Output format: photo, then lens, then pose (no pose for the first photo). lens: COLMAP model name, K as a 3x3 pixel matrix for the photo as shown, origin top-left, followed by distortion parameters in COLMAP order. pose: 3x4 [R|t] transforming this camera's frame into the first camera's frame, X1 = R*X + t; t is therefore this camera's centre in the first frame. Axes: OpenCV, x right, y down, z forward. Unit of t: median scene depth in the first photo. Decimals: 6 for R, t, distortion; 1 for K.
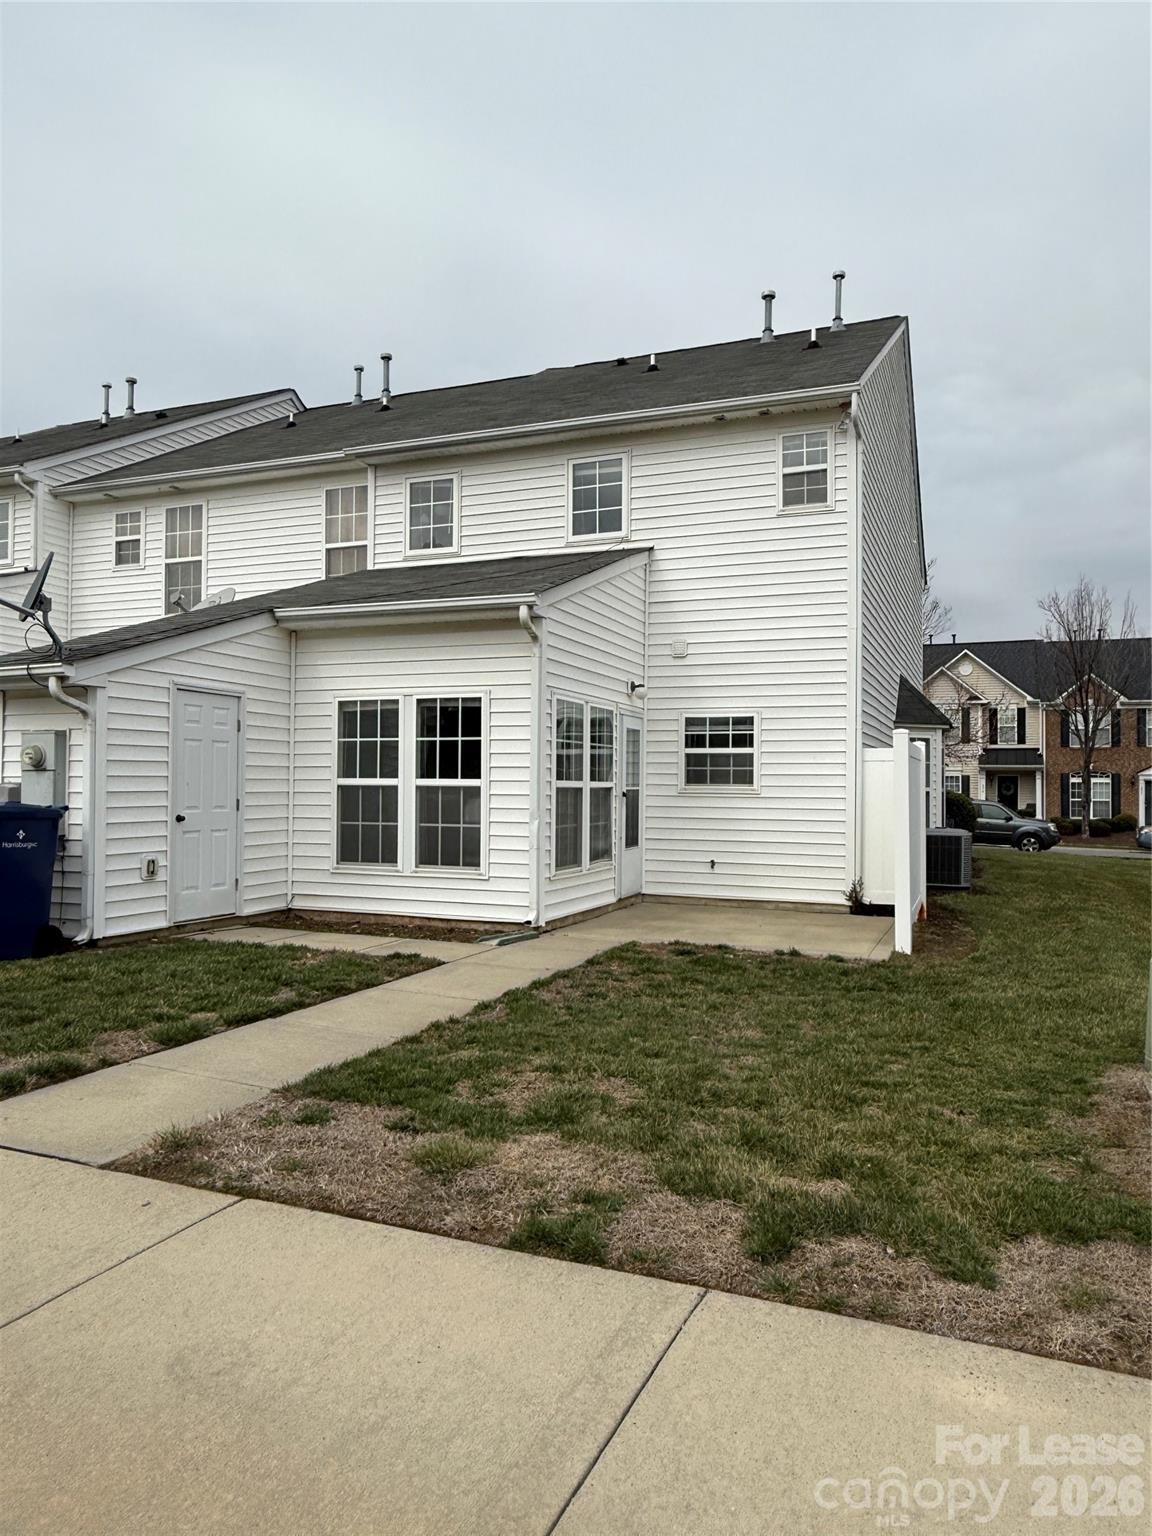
lens RADIAL K [[1053.2, 0, 567.8], [0, 1053.2, 770.8], [0, 0, 1]] dist [-0.003091, 0.002340]
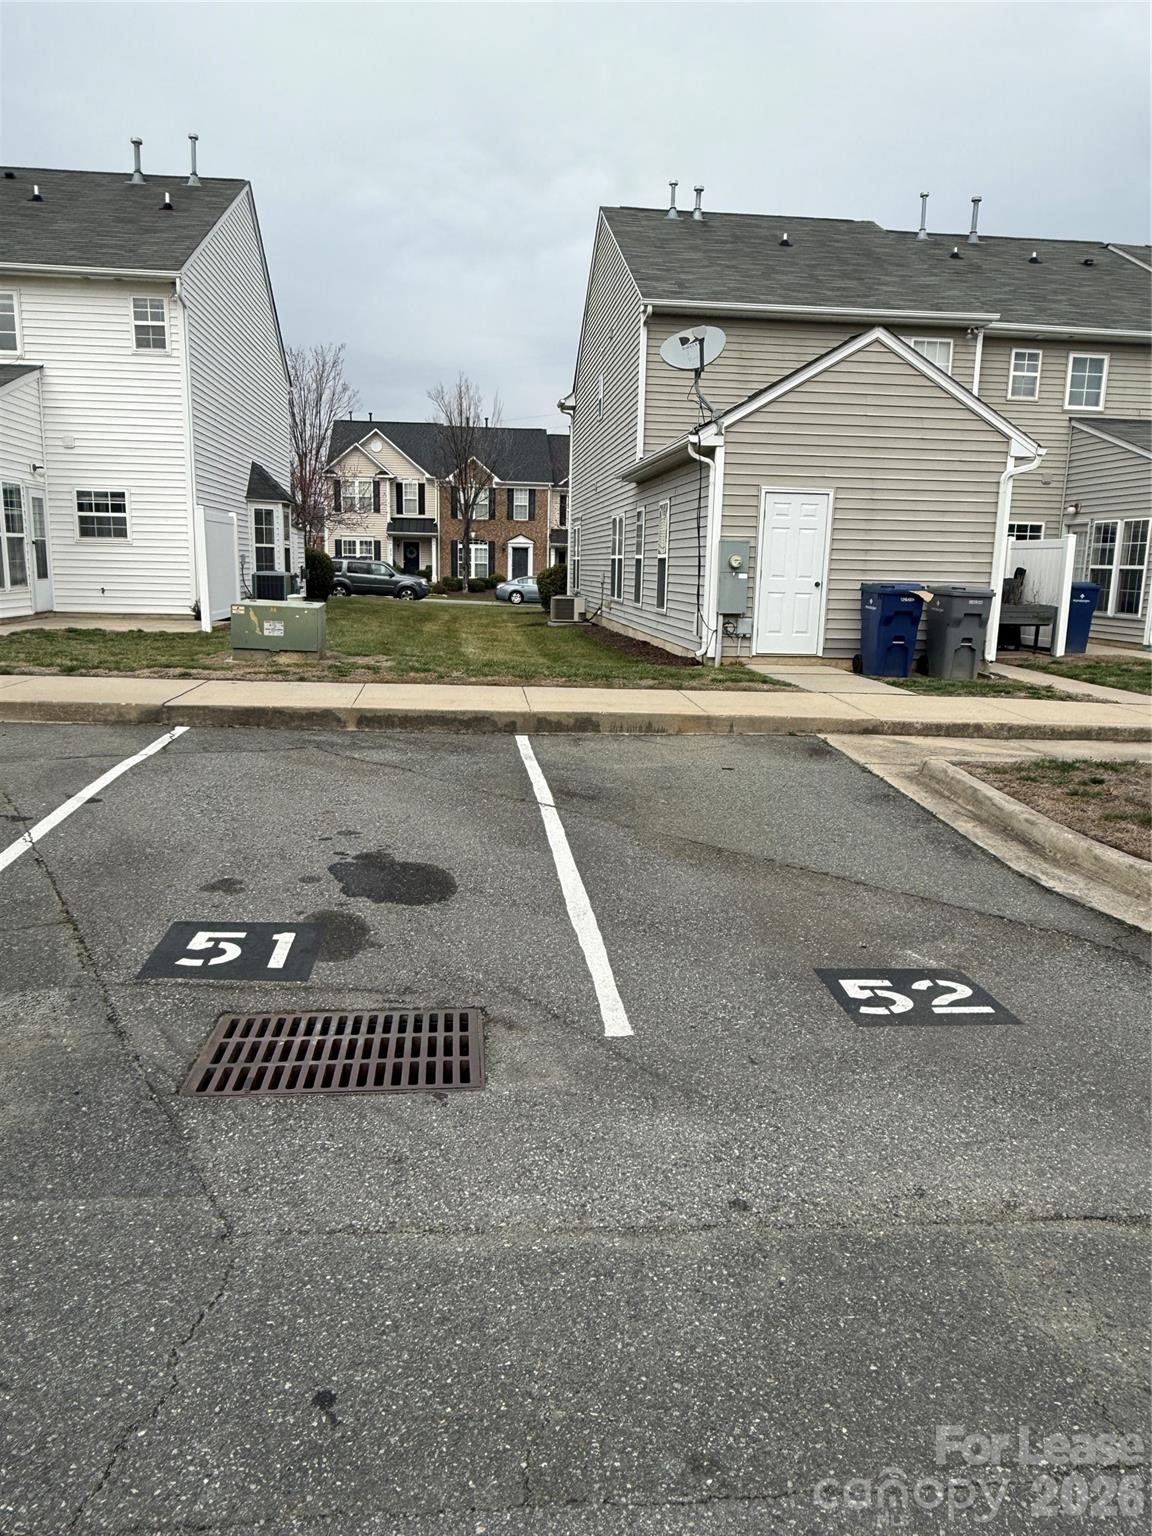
lens RADIAL K [[1053.2, 0, 567.8], [0, 1053.2, 770.8], [0, 0, 1]] dist [-0.003091, 0.002340]
pose [[0.883167, -0.081225, 0.461973, 0.006171], [-0.021281, 0.976940, 0.212452, 0.005093], [-0.468576, -0.197462, 0.861072, -0.669292]]
